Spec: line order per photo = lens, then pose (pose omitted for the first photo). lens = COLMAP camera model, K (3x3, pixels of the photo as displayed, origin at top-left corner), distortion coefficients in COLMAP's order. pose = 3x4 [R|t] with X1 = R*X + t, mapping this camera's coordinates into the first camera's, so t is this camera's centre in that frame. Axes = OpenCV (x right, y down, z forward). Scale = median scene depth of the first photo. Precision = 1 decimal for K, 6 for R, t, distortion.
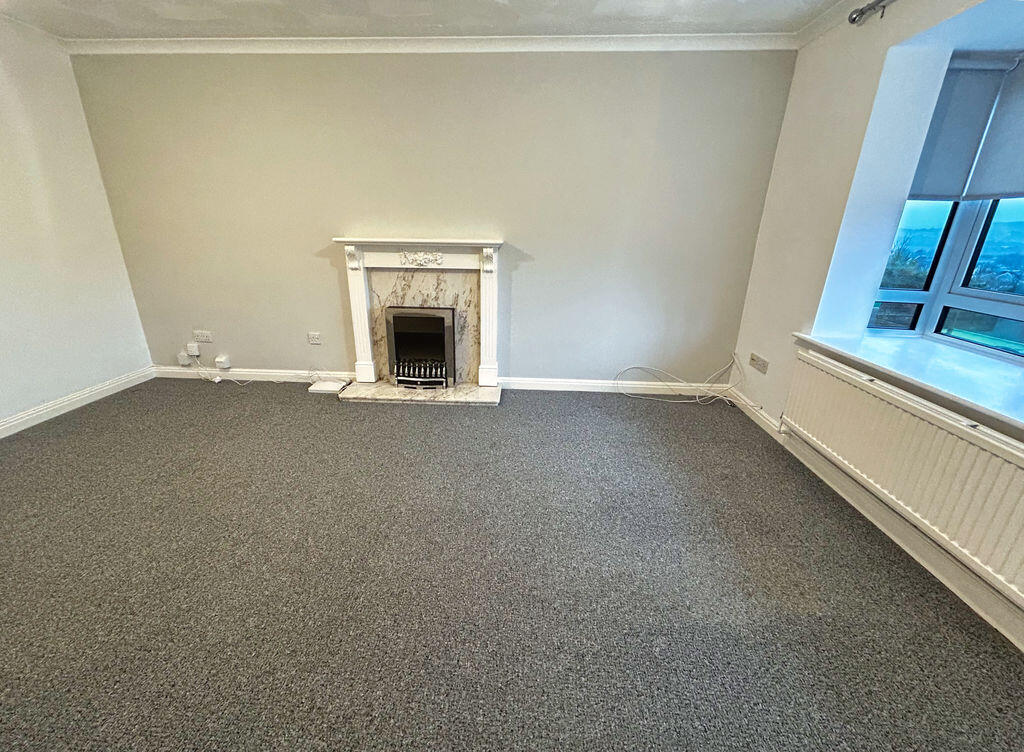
lens RADIAL K [[452.4, 0, 512.0], [0, 452.4, 376.0], [0, 0, 1]] dist [0.023759, -0.000117]
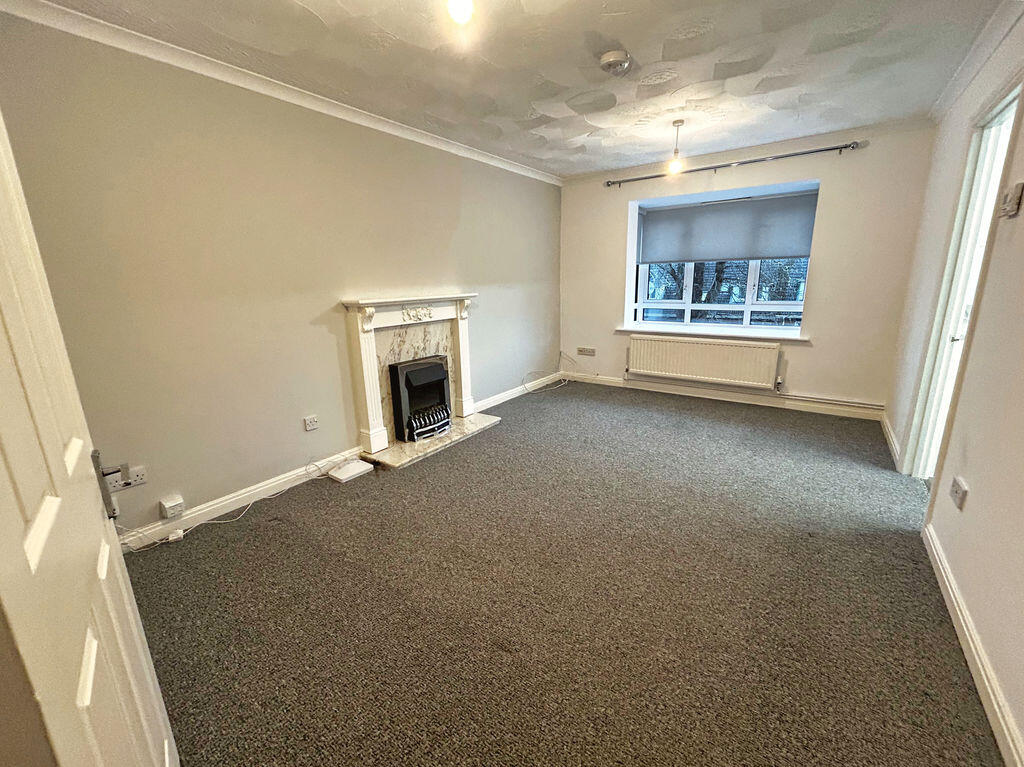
lens RADIAL K [[417.5, 0, 512.0], [0, 417.5, 383.5], [0, 0, 1]] dist [-0.000512, 0.000048]
pose [[0.540721, -0.226912, 0.810019, -0.882552], [0.305426, 0.950176, 0.062290, -0.092125], [-0.783796, 0.213720, 0.583085, 0.274906]]
